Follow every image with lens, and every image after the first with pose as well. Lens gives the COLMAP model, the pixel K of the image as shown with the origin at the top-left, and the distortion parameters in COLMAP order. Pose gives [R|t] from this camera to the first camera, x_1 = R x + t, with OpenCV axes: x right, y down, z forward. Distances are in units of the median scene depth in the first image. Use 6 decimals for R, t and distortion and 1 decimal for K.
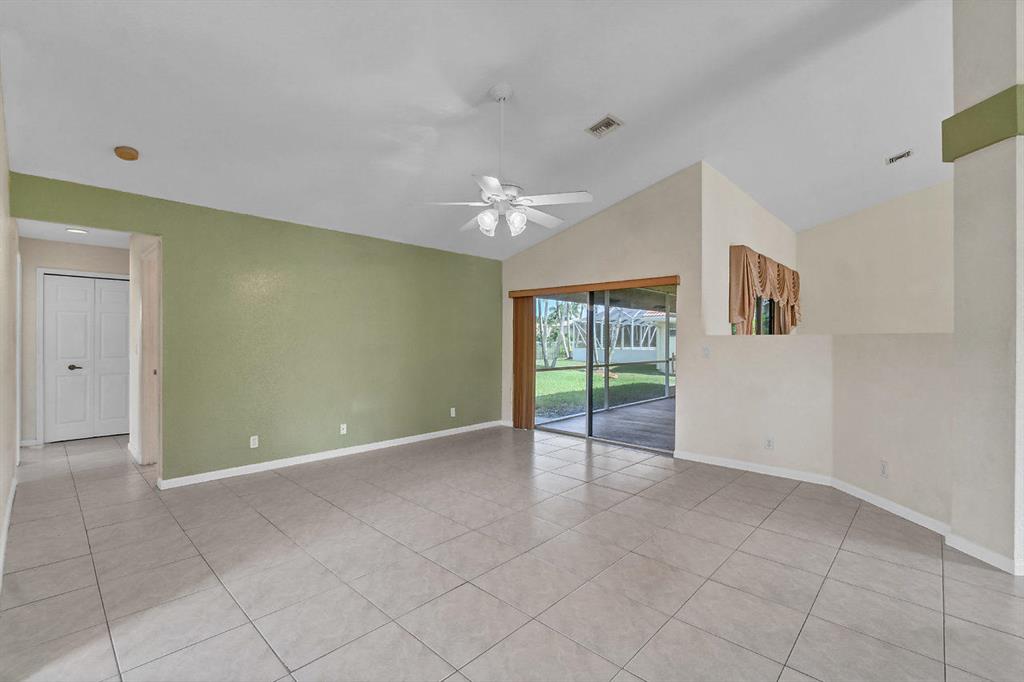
lens RADIAL K [[455.8, 0, 505.8], [0, 455.8, 345.7], [0, 0, 1]] dist [0.001872, -0.002520]
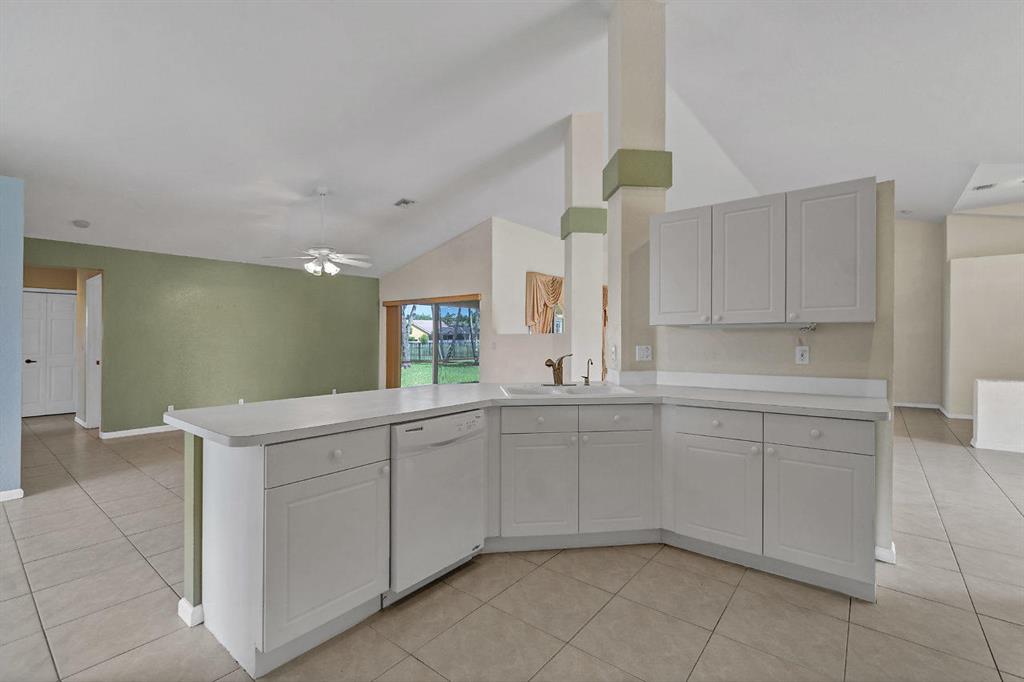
lens RADIAL K [[455.8, 0, 517.2], [0, 455.8, 337.0], [0, 0, 1]] dist [0.001872, -0.002520]
pose [[0.996092, -0.005155, 0.088169, 0.349184], [0.006292, 0.999901, -0.012620, 0.004551], [-0.088095, 0.013126, 0.996026, -0.454658]]
